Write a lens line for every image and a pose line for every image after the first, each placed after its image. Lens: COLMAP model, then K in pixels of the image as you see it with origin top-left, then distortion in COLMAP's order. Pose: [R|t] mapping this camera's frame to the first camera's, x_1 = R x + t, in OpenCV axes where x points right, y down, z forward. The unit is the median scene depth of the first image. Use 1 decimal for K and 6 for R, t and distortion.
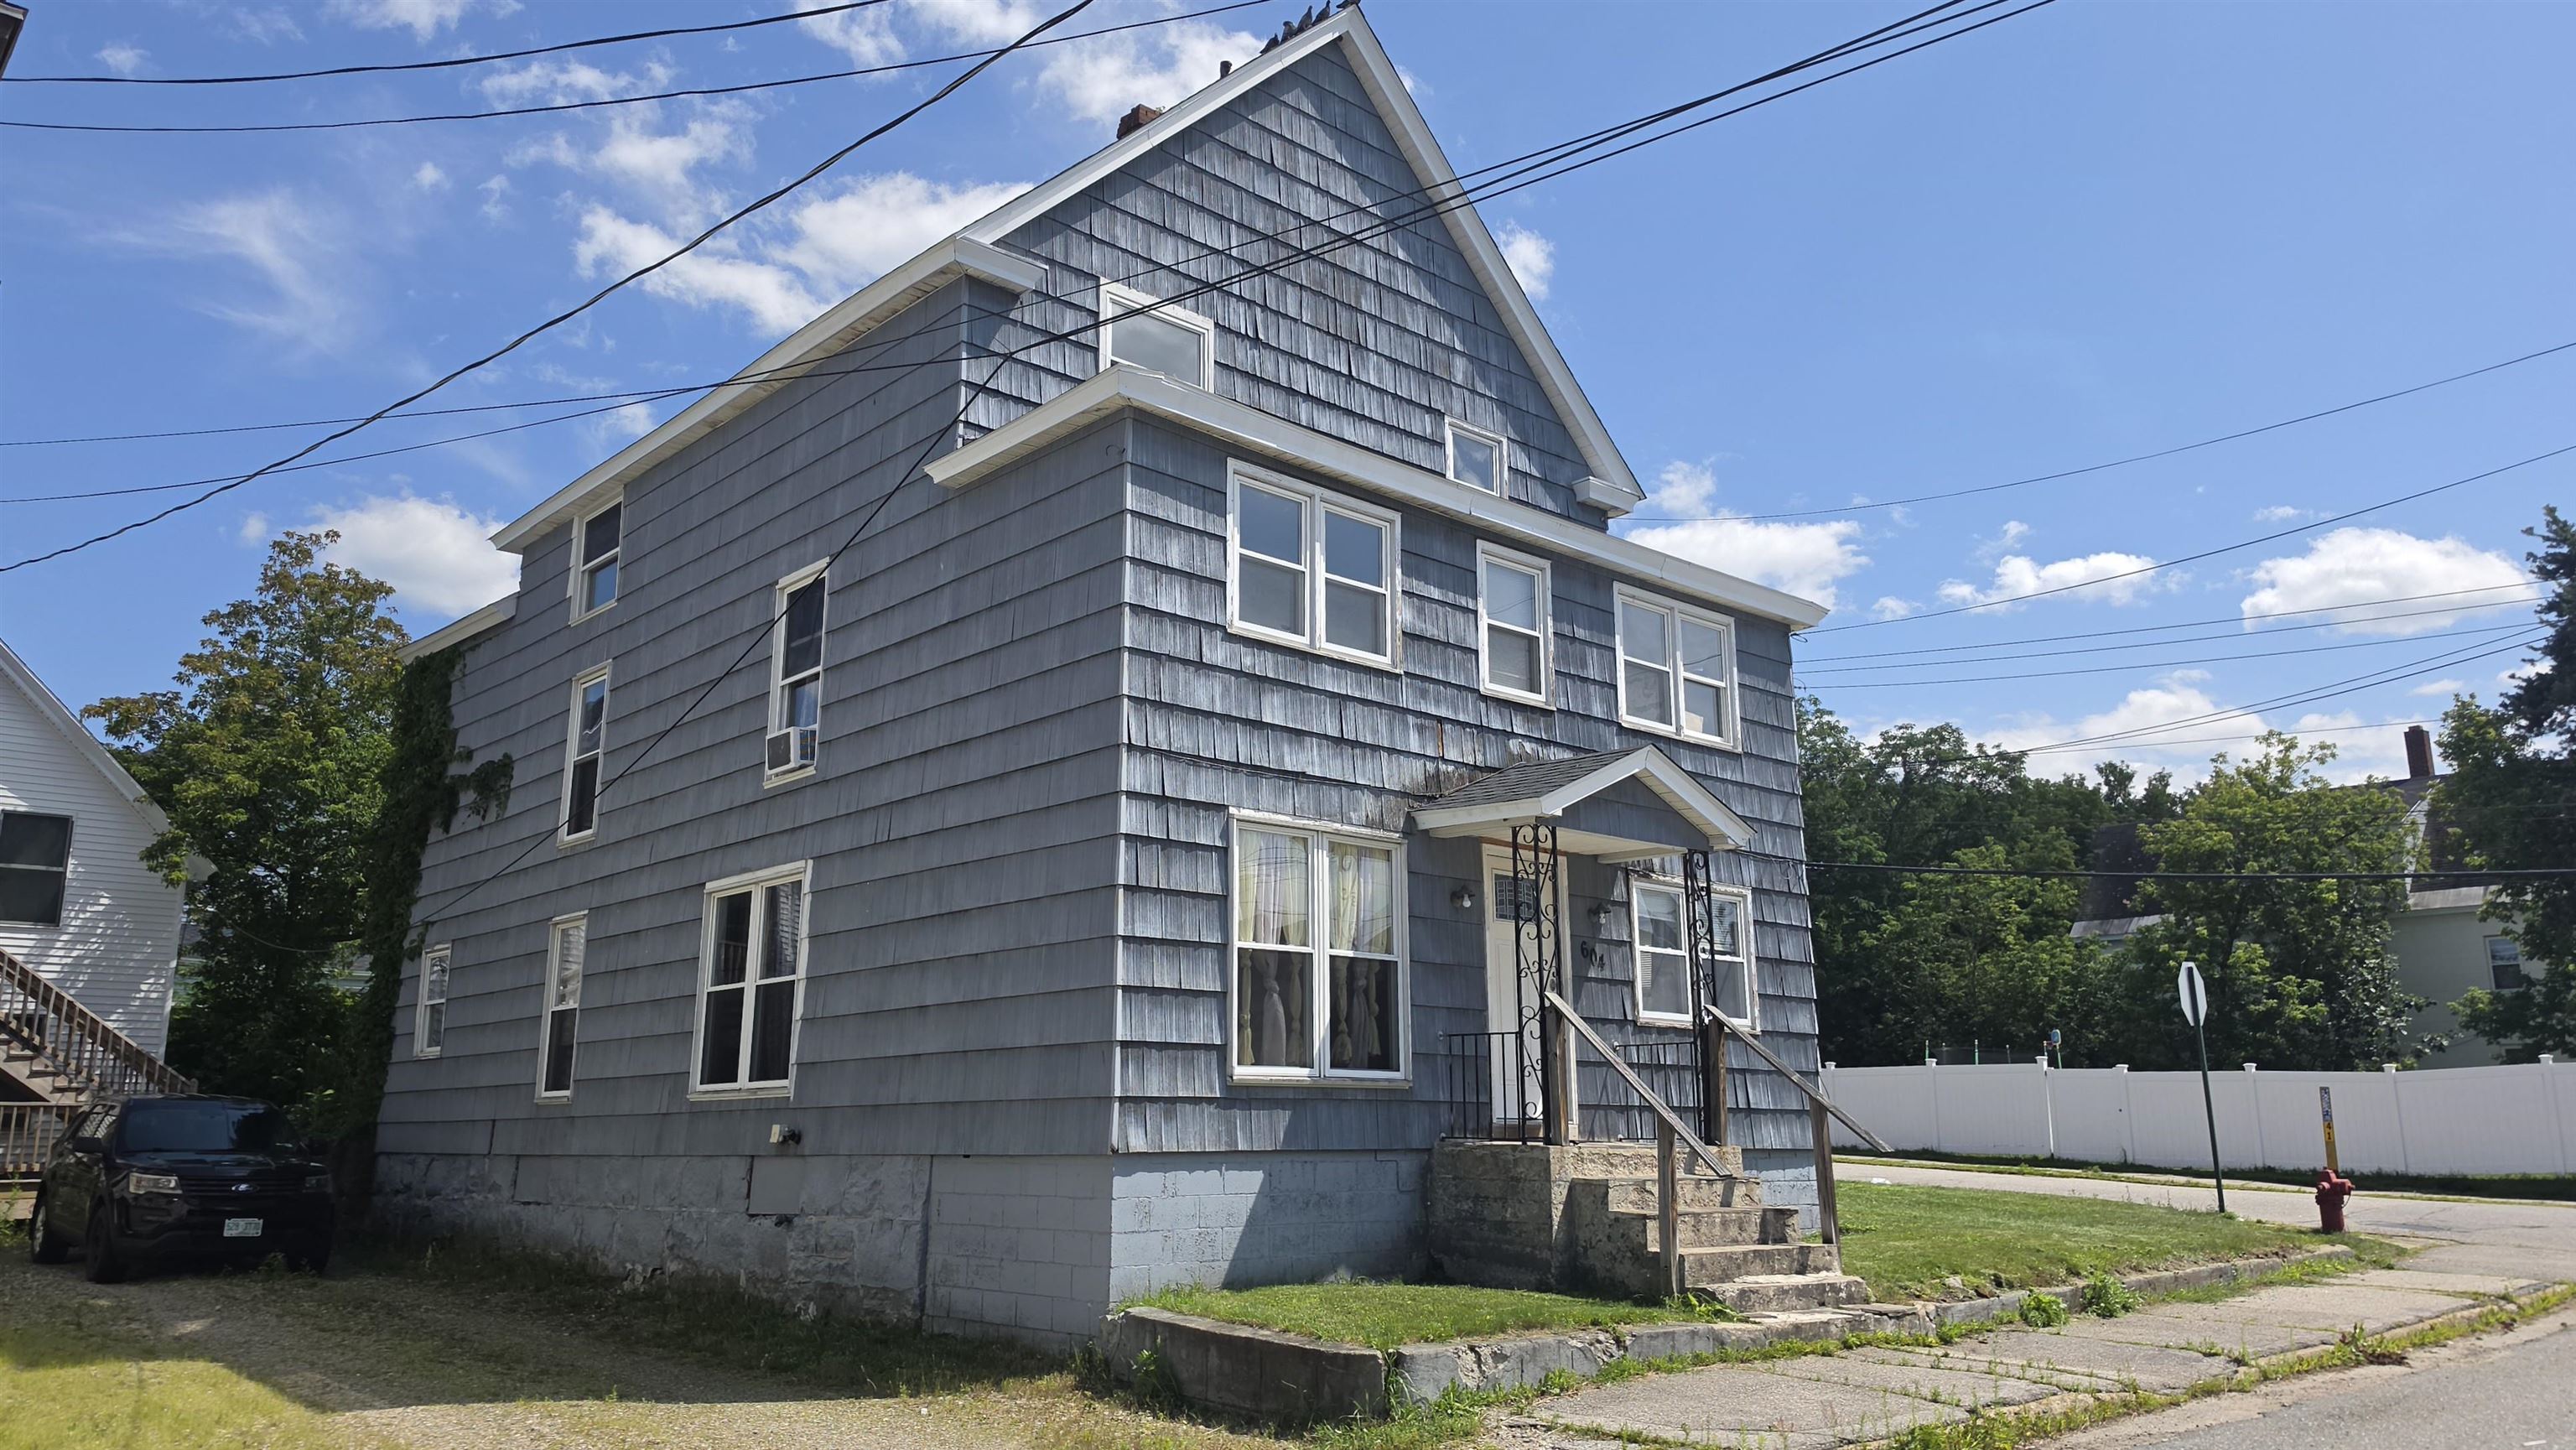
lens RADIAL K [[1848.9, 0, 1290.0], [0, 1848.9, 692.3], [0, 0, 1]] dist [0.126194, -0.290882]
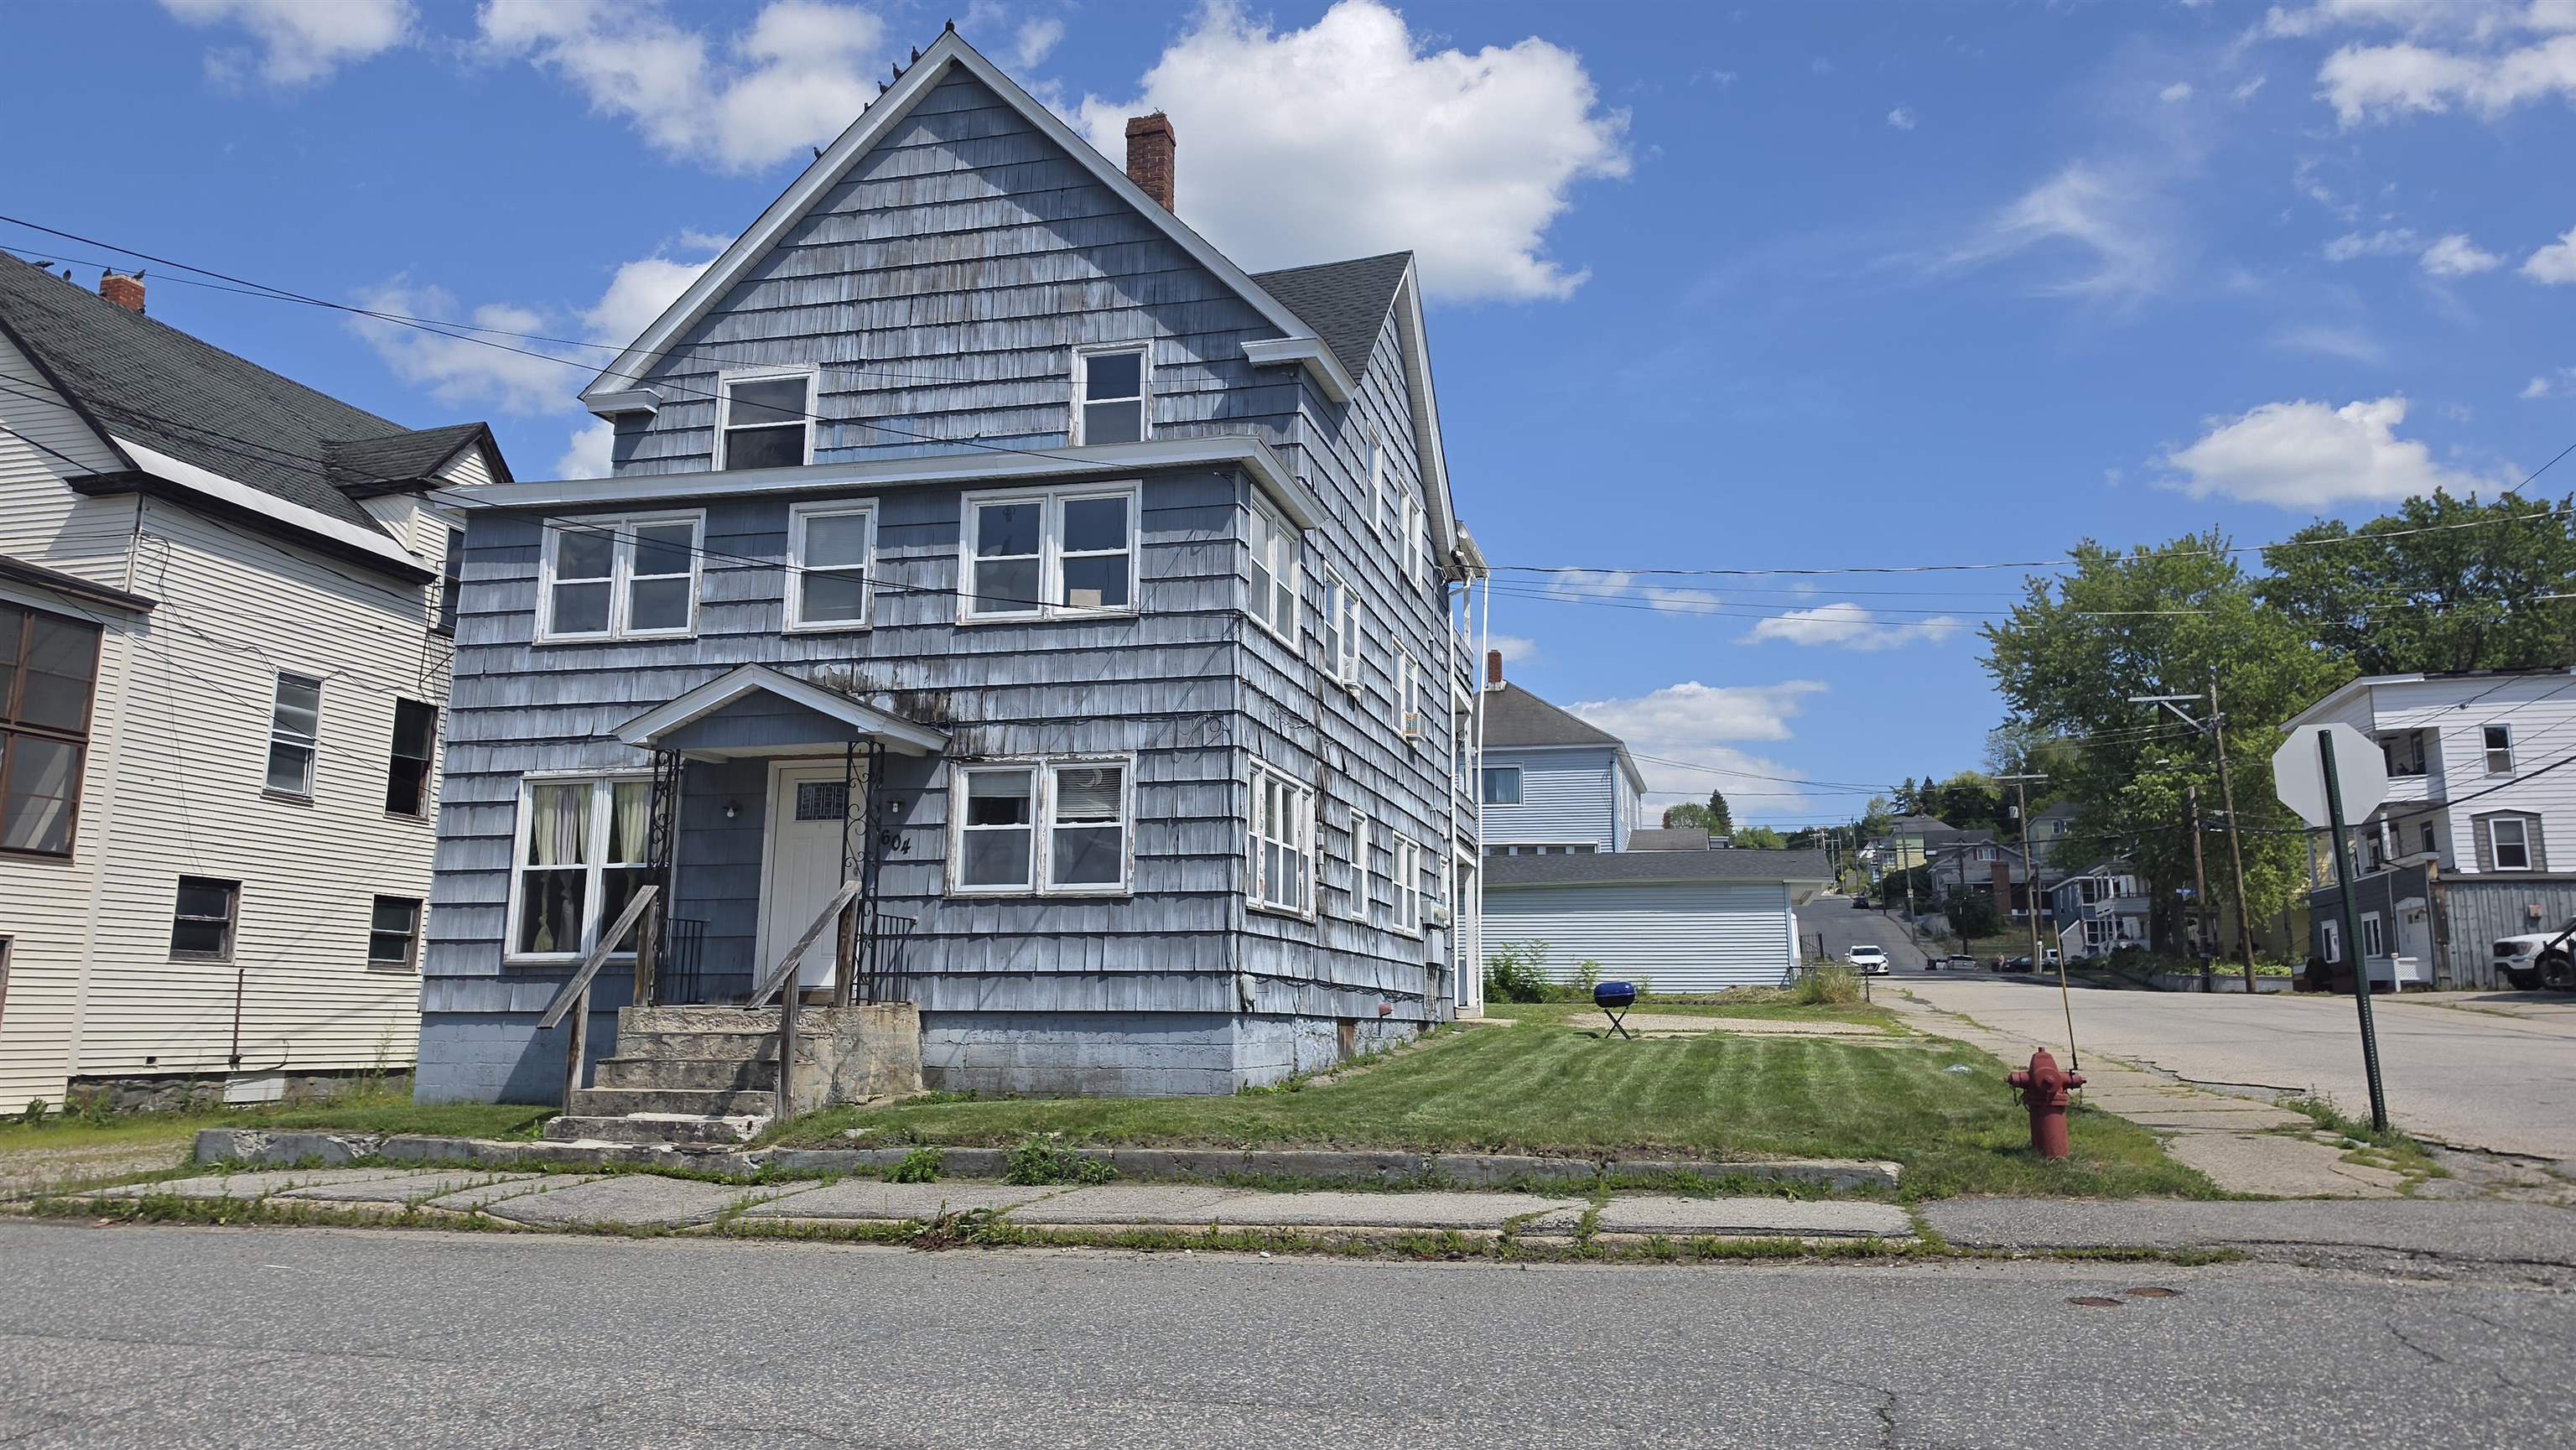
lens RADIAL K [[1767.7, 0, 1278.9], [0, 1767.7, 686.0], [0, 0, 1]] dist [0.083570, -0.099436]
pose [[0.542714, -0.154345, -0.825614, 1.187359], [0.187652, 0.980406, -0.059930, 0.157935], [0.818687, -0.122404, 0.561043, 0.603223]]
